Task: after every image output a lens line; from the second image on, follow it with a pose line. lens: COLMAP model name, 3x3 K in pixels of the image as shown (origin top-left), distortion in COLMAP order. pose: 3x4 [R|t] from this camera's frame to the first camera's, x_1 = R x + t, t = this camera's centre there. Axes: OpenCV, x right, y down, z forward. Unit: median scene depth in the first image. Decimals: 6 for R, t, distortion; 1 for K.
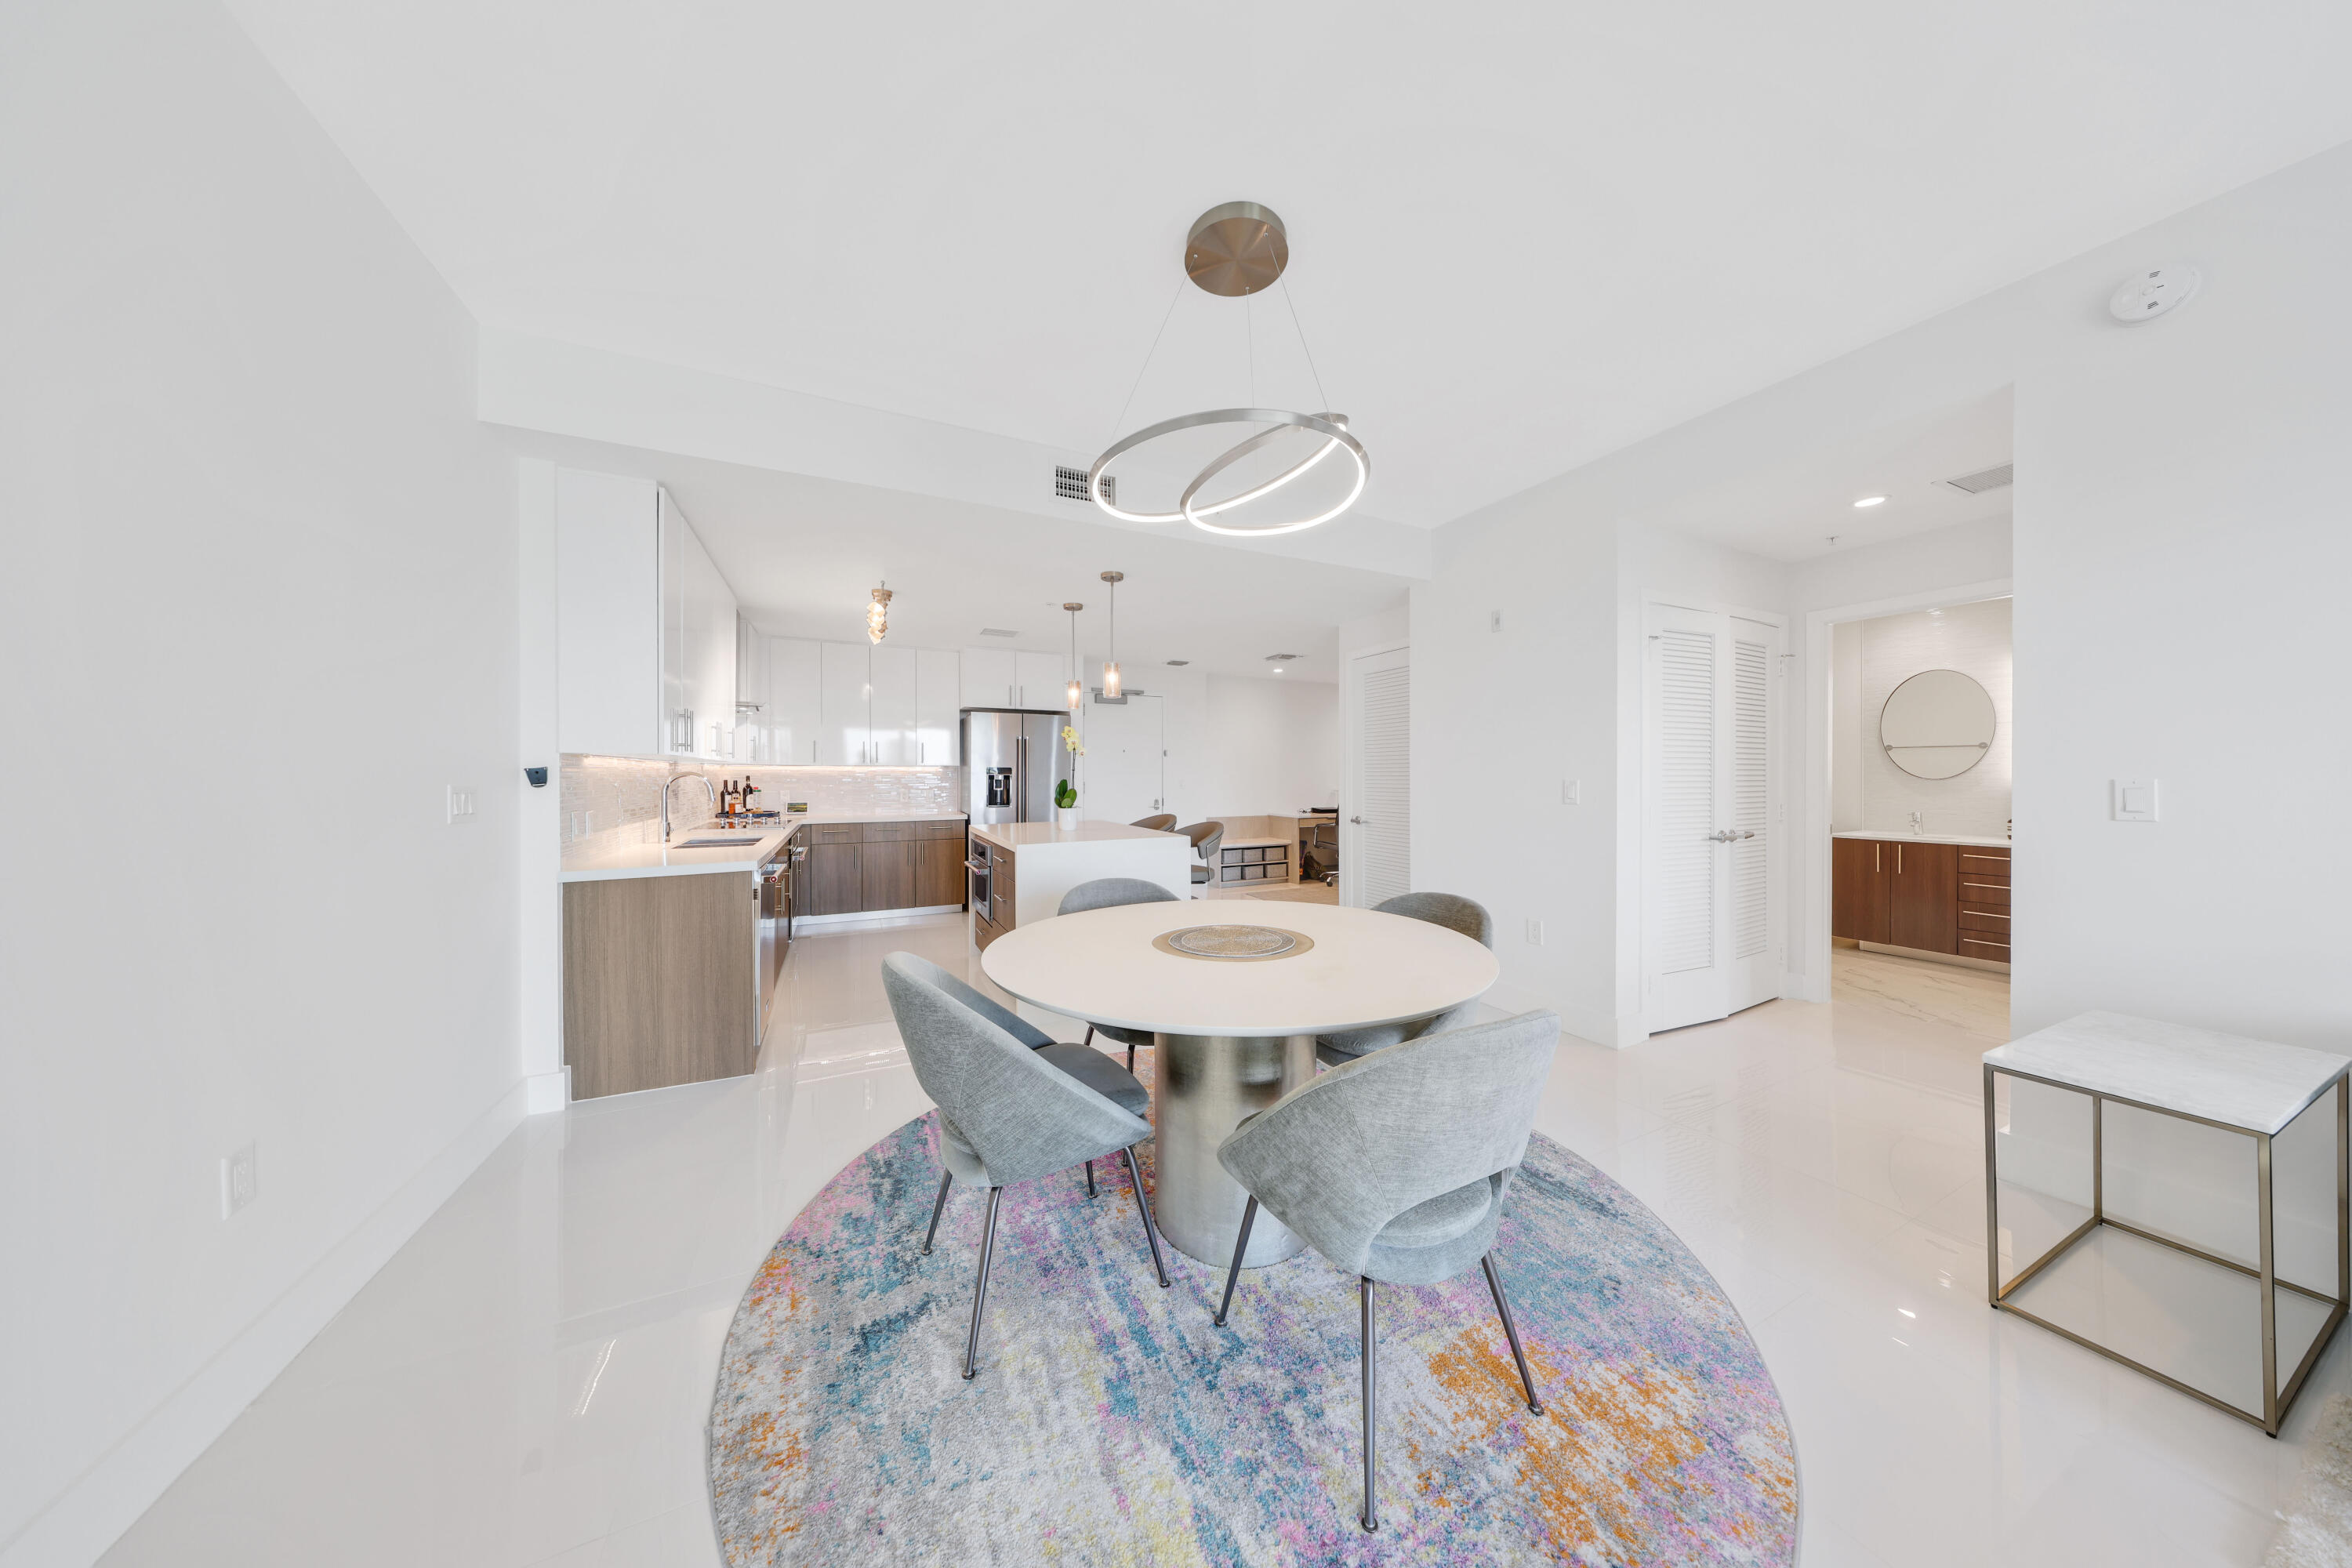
lens RADIAL K [[674.2, 0, 1176.0], [0, 674.2, 784.0], [0, 0, 1]] dist [0.000020, -0.000022]
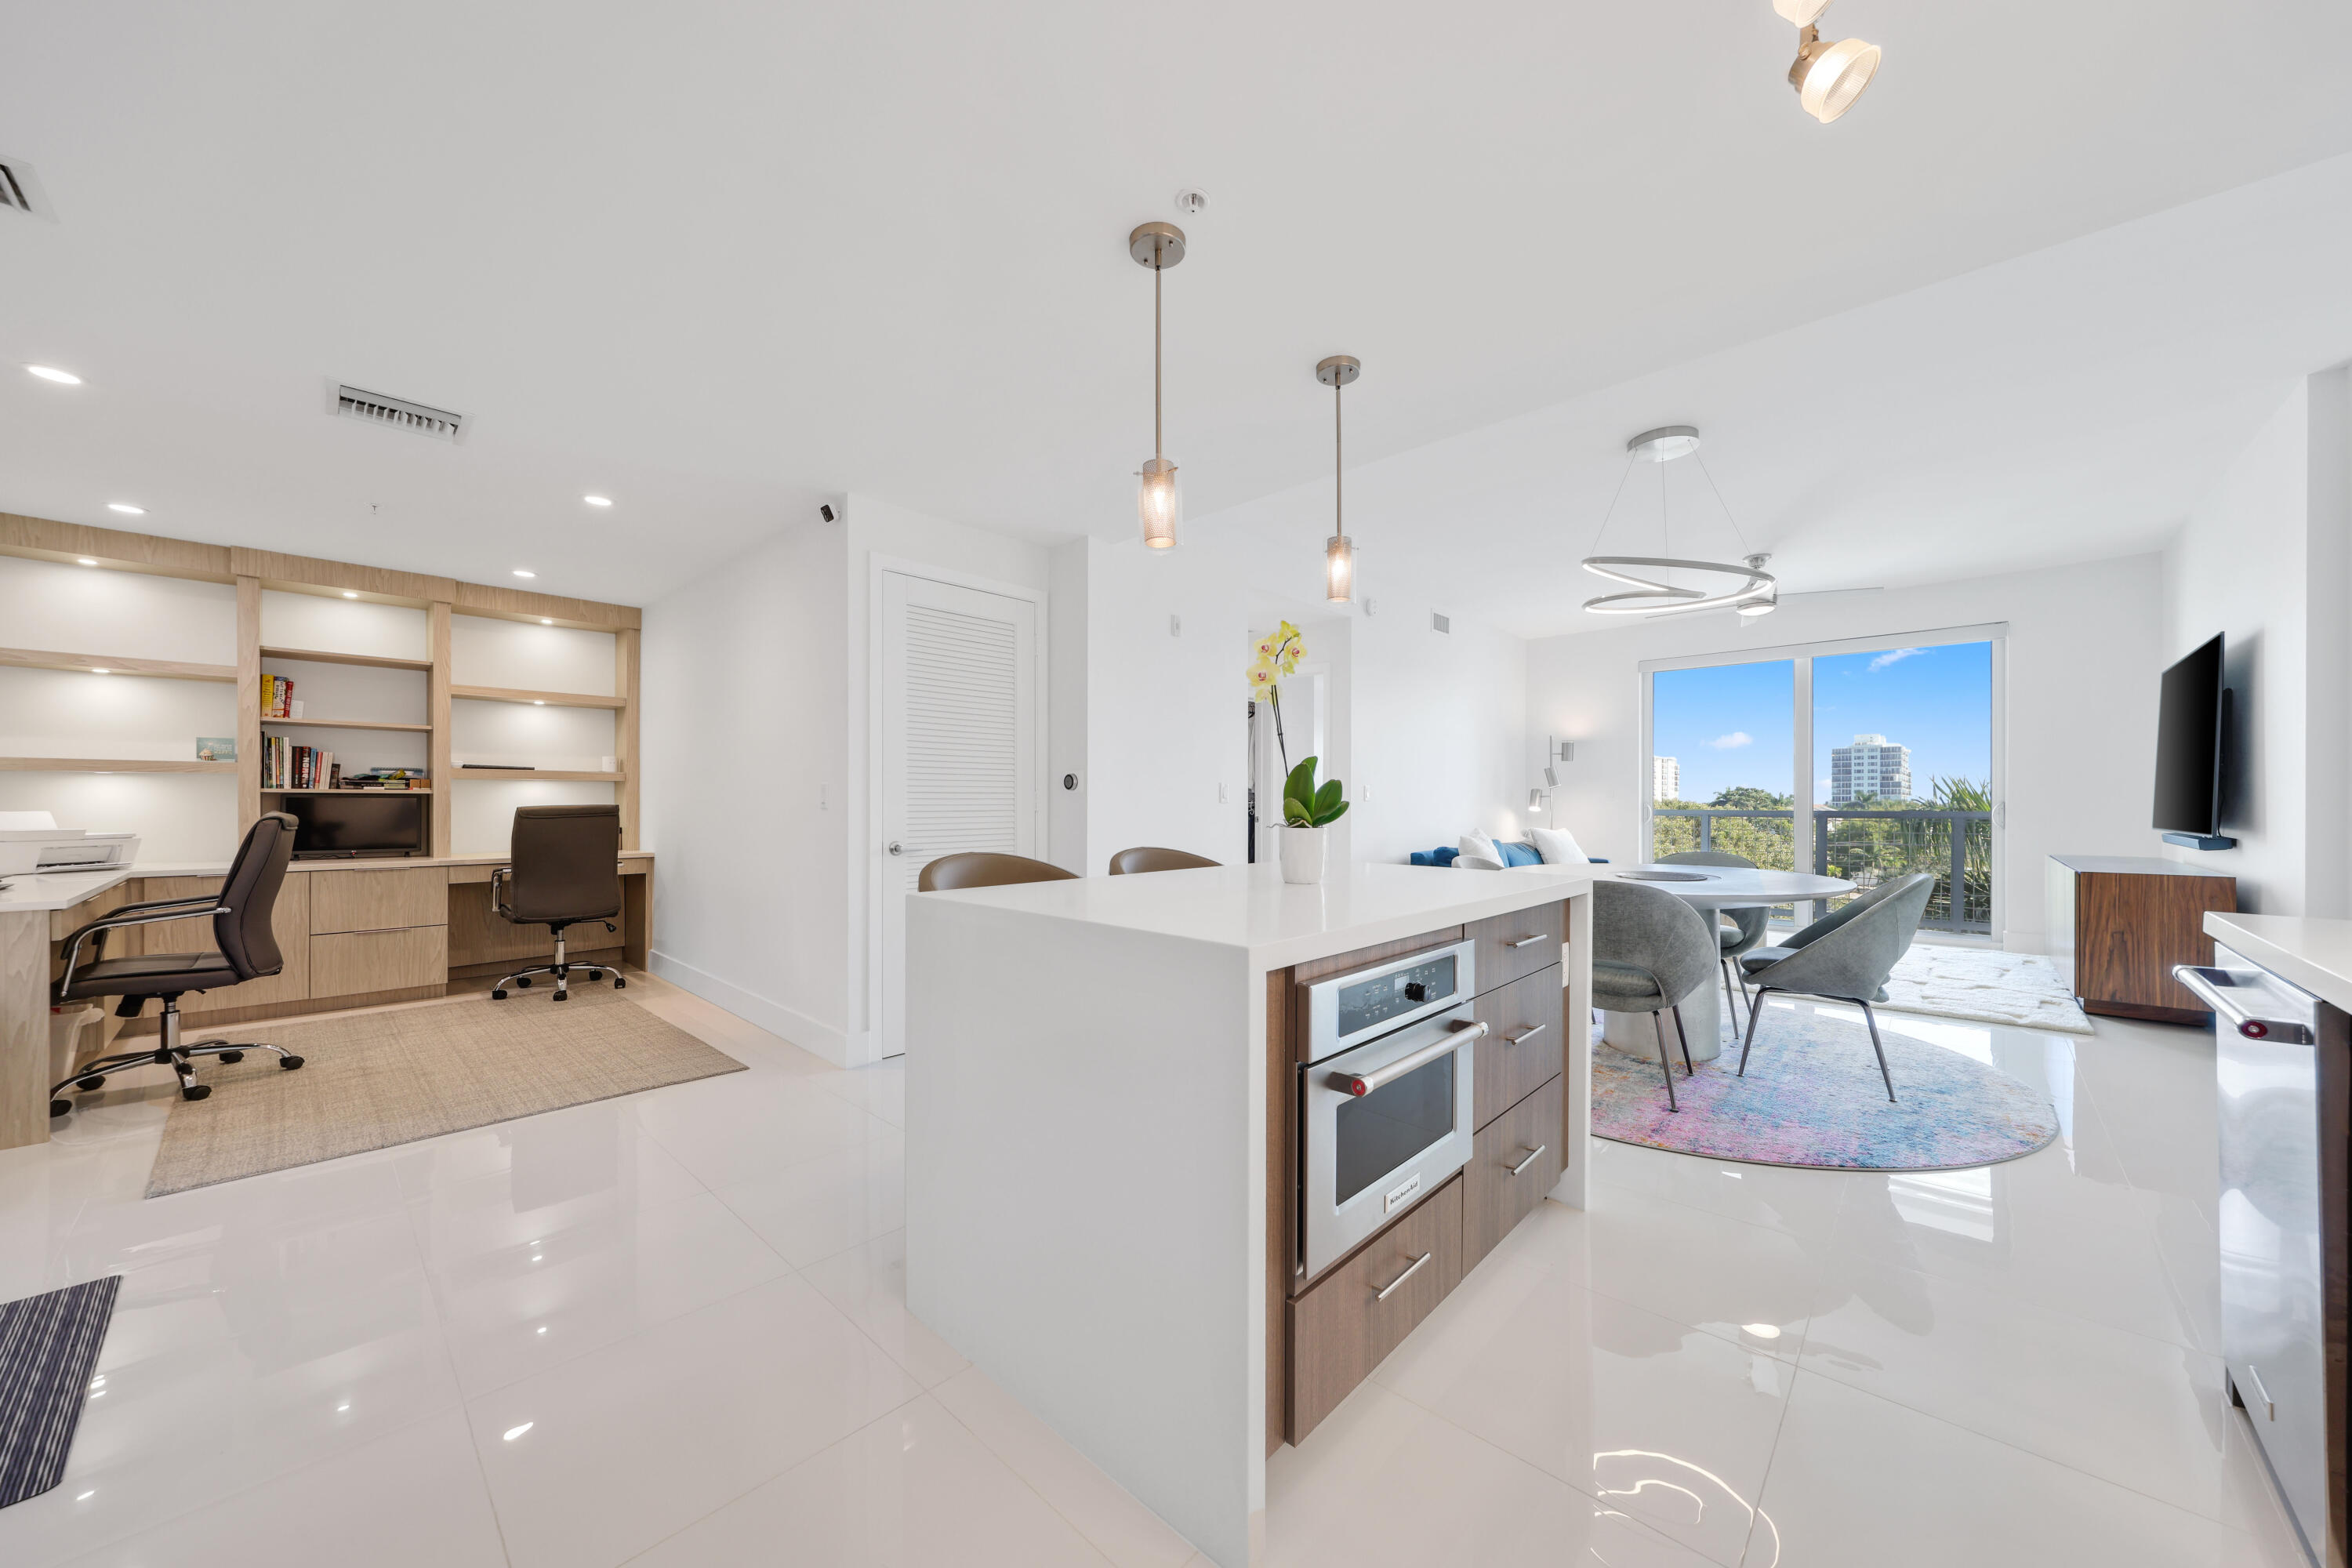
lens RADIAL K [[823.6, 0, 1179.6], [0, 823.6, 800.6], [0, 0, 1]] dist [0.001715, -0.000004]
pose [[-0.368682, 0.002532, 0.929552, -0.536397], [0.012260, 0.999923, 0.002139, 0.015705], [-0.929475, 0.012185, -0.368685, 1.157375]]
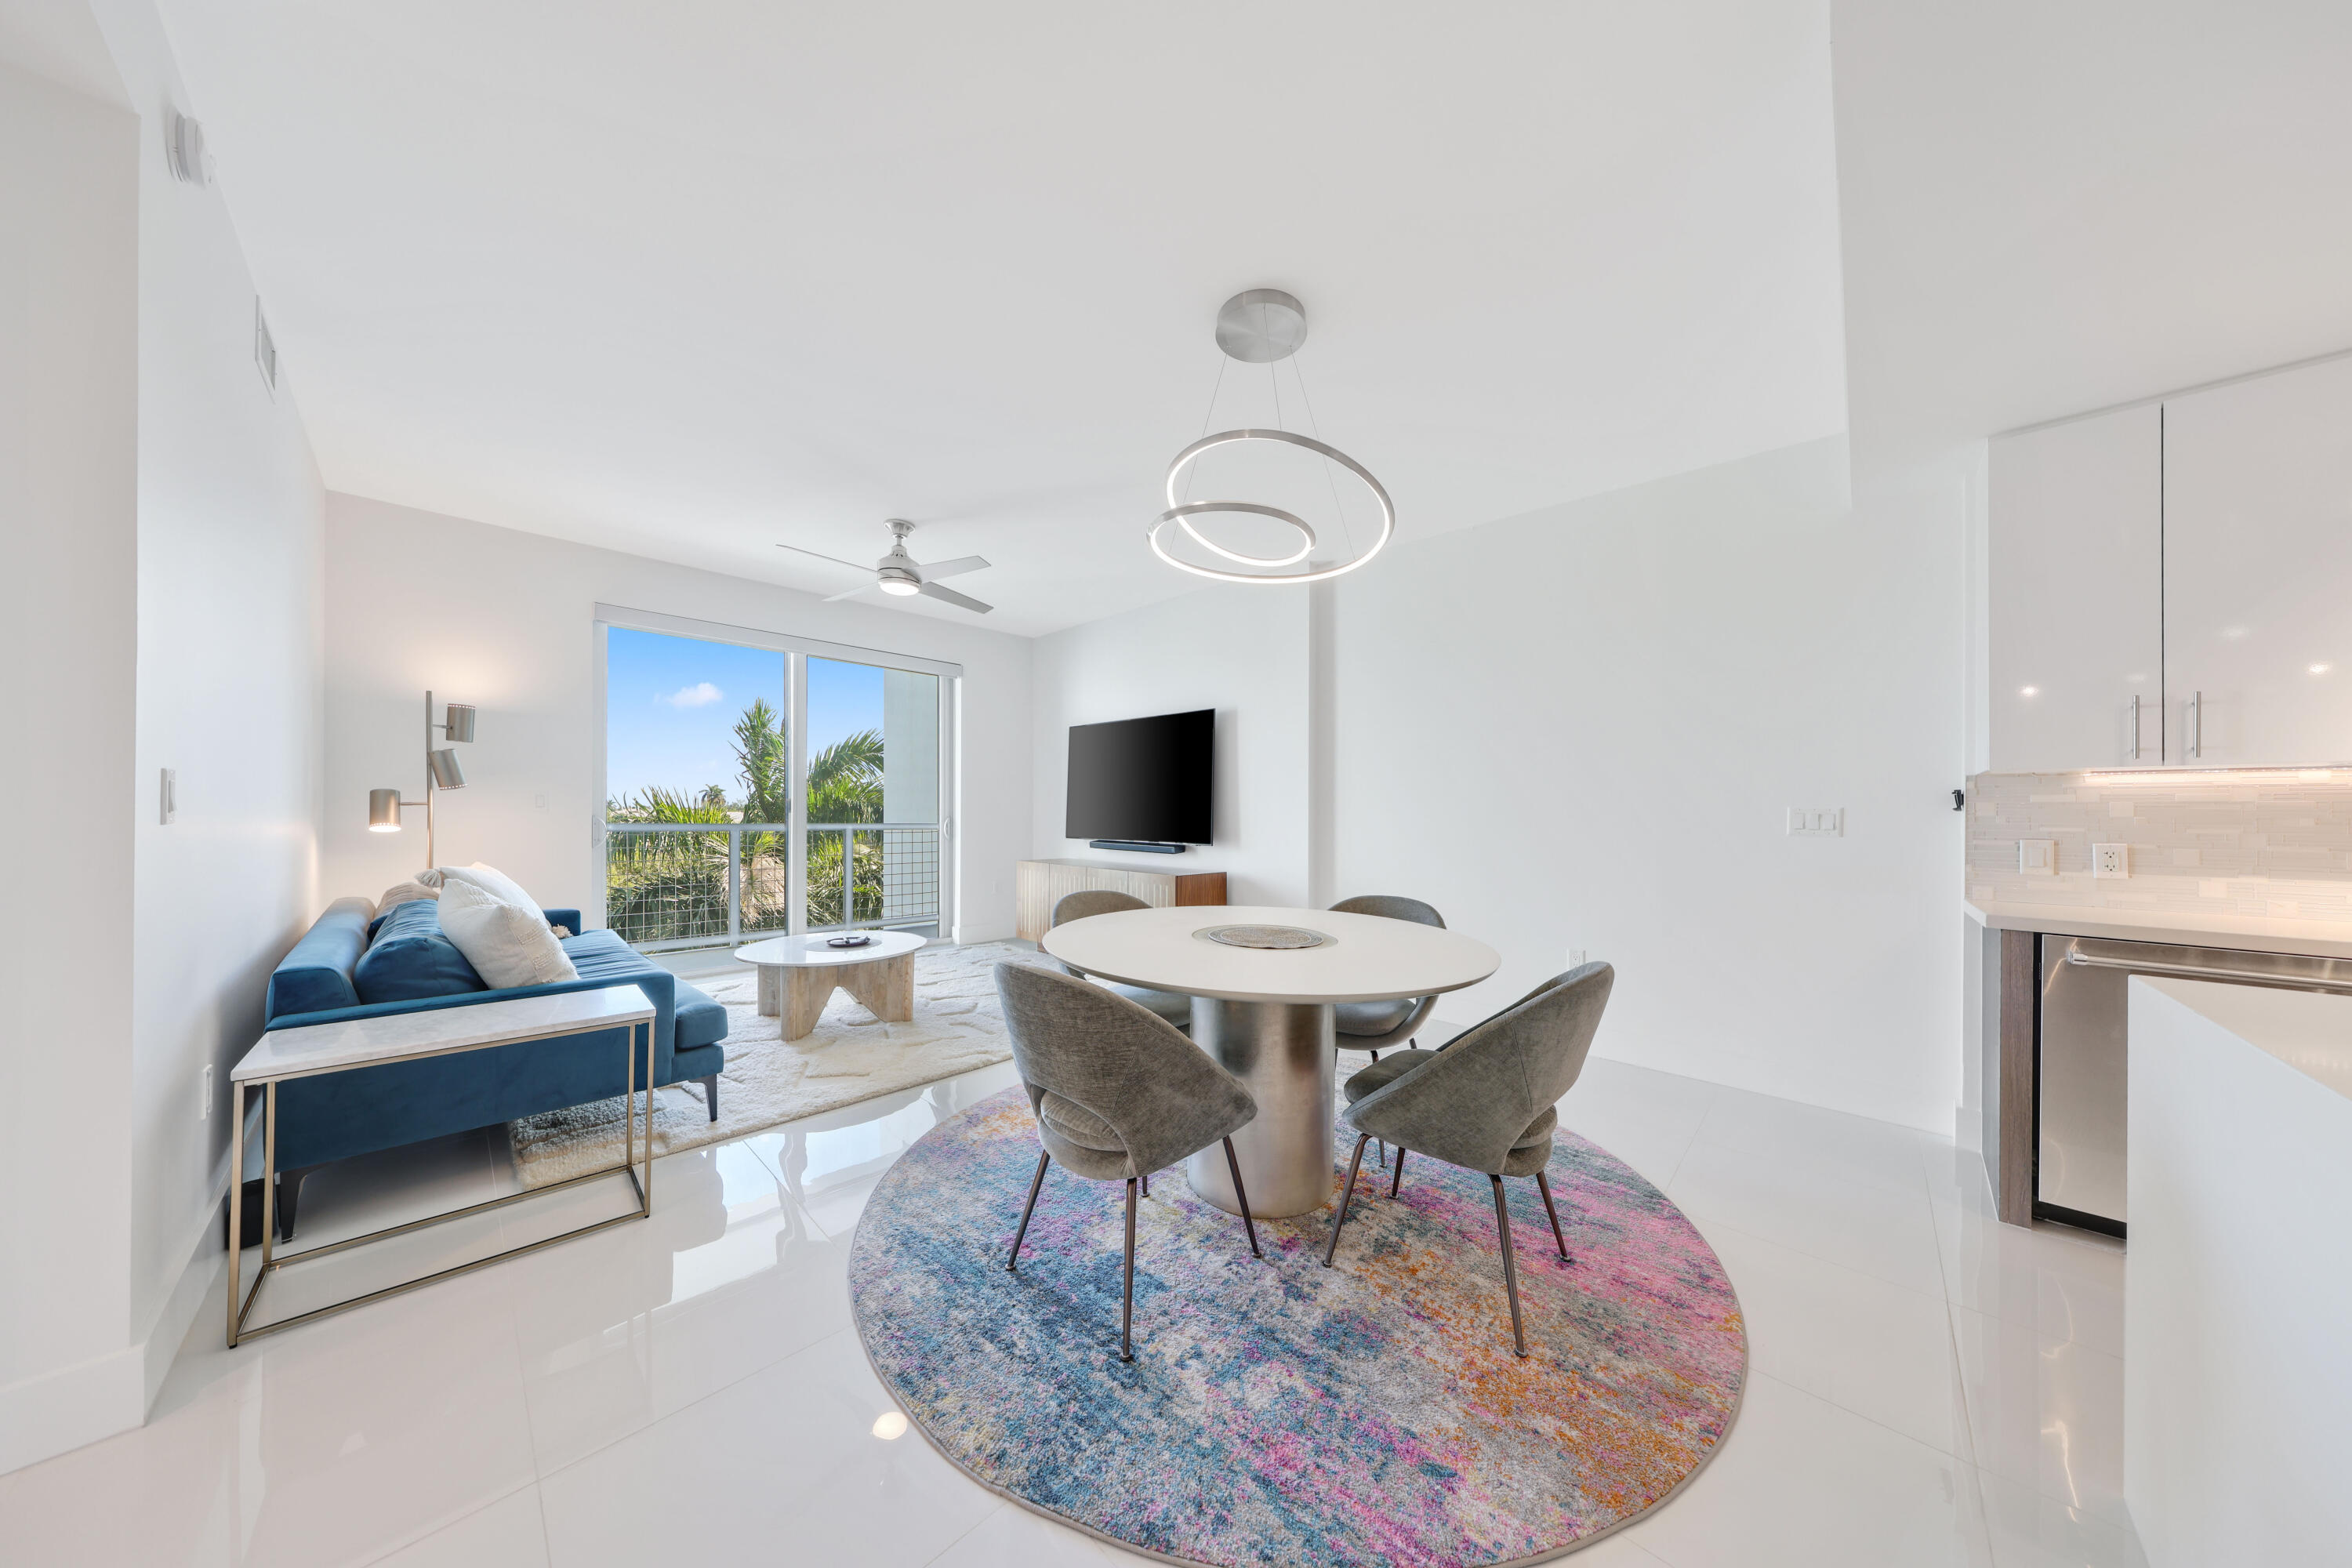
lens RADIAL K [[706.0, 0, 1196.7], [0, 706.0, 807.9], [0, 0, 1]] dist [-0.001397, 0.000065]
pose [[-0.931618, -0.010853, -0.363276, 0.247436], [-0.014307, 0.999874, 0.006820, 0.005805], [0.363157, 0.011551, -0.931656, 0.857447]]
